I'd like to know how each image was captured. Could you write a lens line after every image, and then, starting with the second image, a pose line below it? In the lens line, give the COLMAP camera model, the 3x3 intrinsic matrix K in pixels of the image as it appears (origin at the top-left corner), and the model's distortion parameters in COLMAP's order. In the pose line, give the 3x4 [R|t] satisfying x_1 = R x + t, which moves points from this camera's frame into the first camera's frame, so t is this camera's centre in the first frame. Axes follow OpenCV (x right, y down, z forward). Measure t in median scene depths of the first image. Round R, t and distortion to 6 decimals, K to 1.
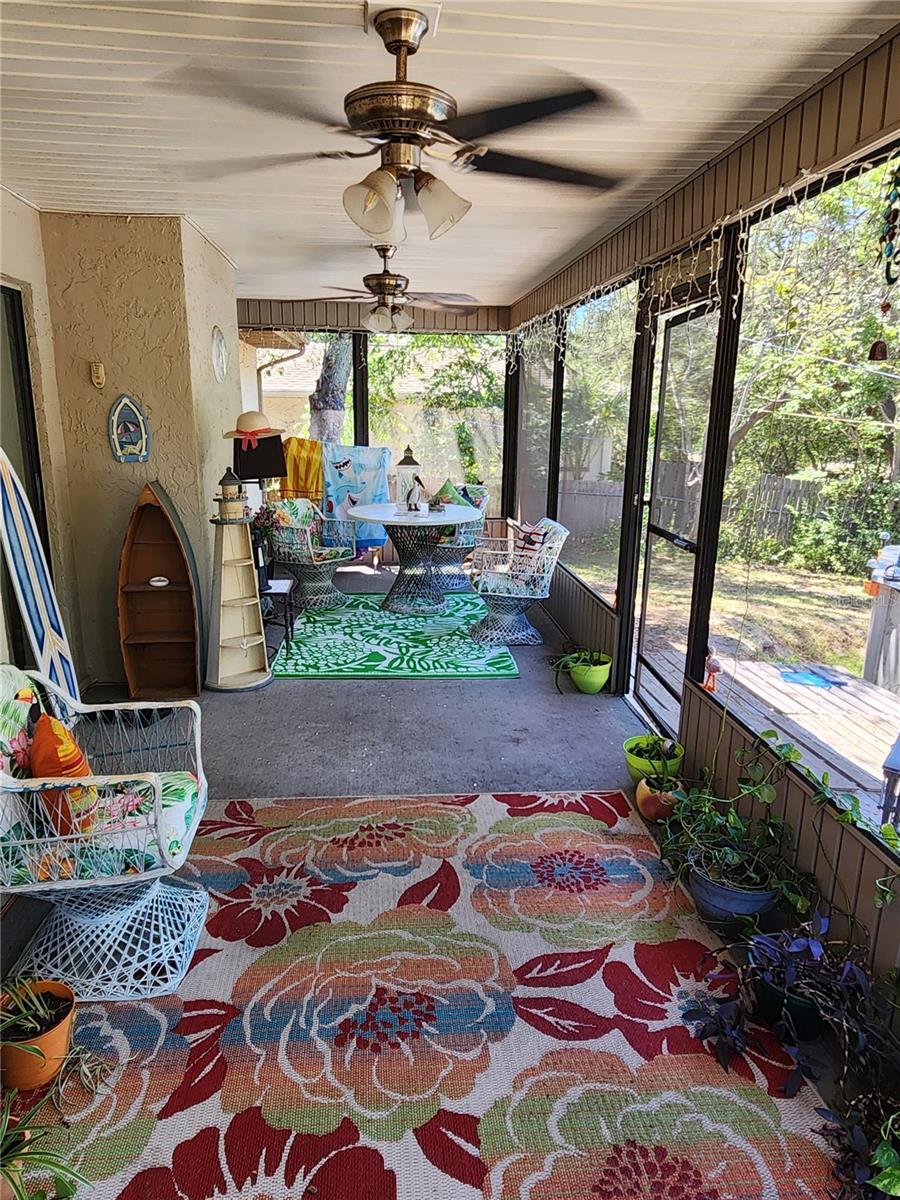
lens RADIAL K [[744.0, 0, 451.3], [0, 744.0, 596.5], [0, 0, 1]] dist [0.001988, 0.000629]
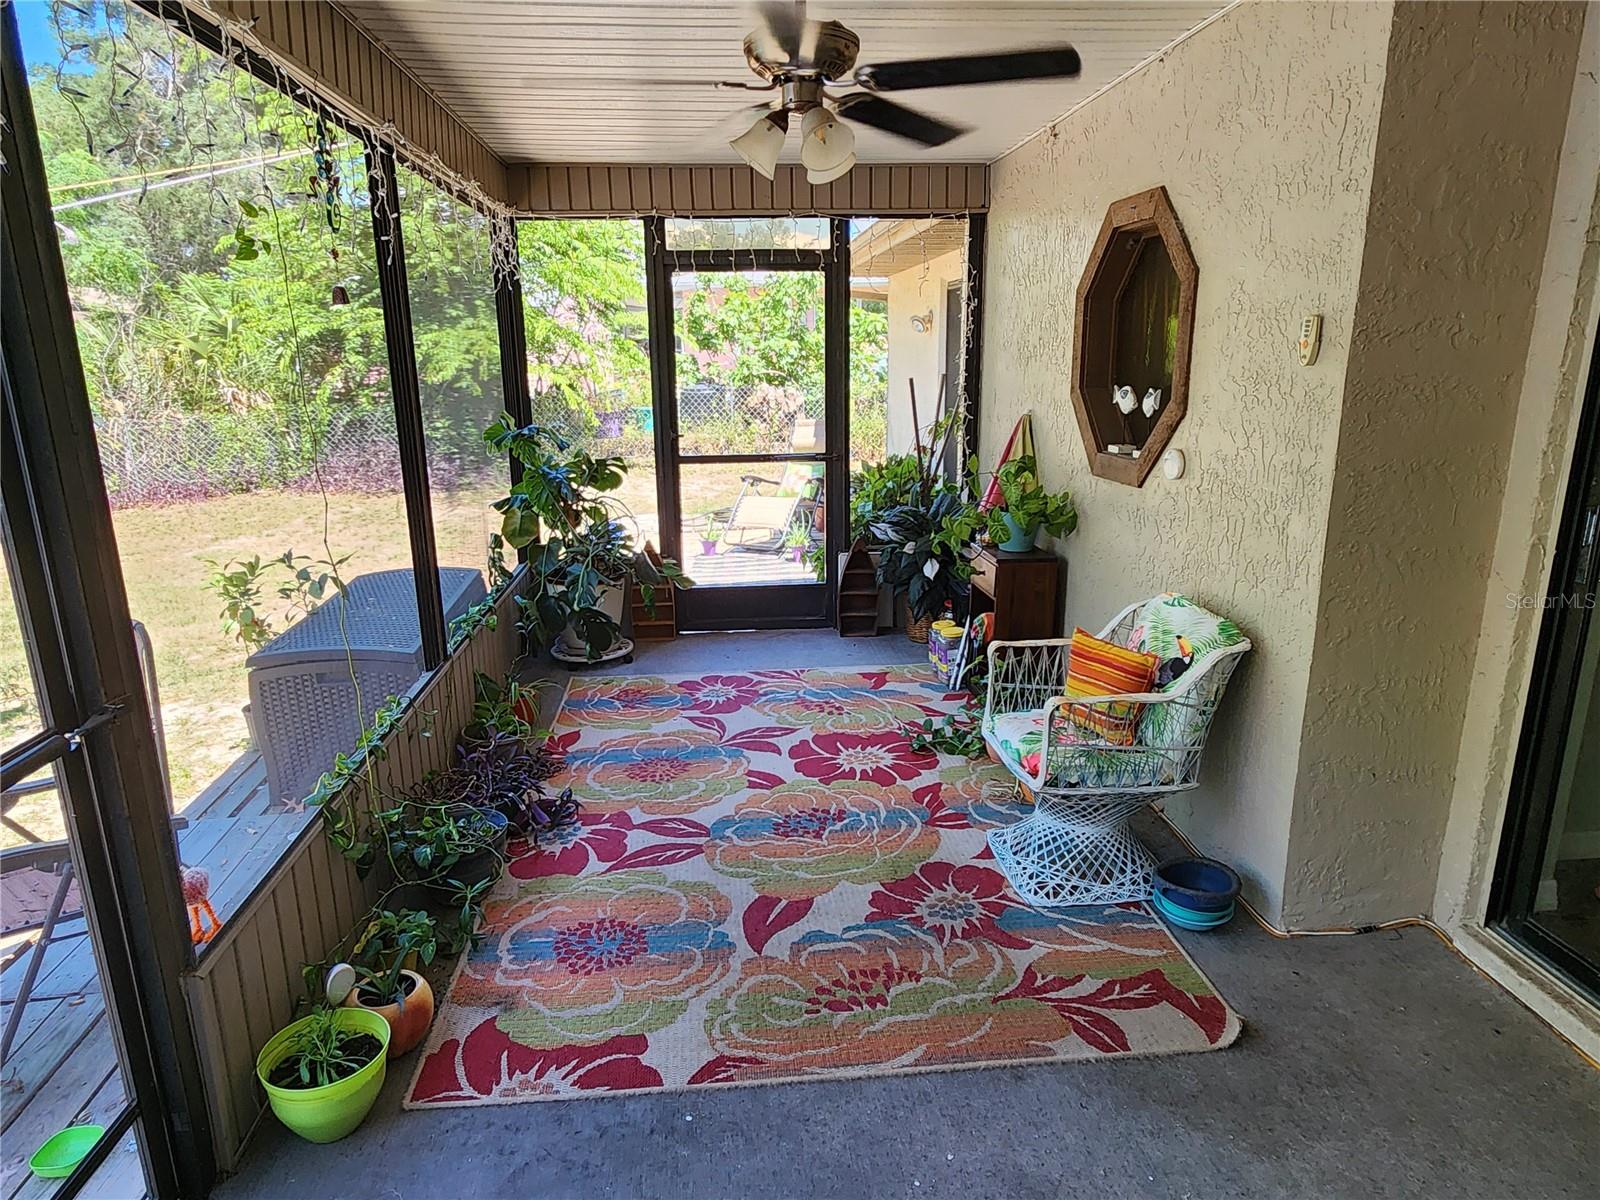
lens RADIAL K [[992.1, 0, 799.7], [0, 992.1, 598.5], [0, 0, 1]] dist [0.001988, 0.000629]
pose [[-0.999988, -0.004782, 0.000585, -0.056850], [-0.003913, 0.876995, 0.480483, -0.512070], [-0.002811, 0.480475, -0.877004, 1.967349]]
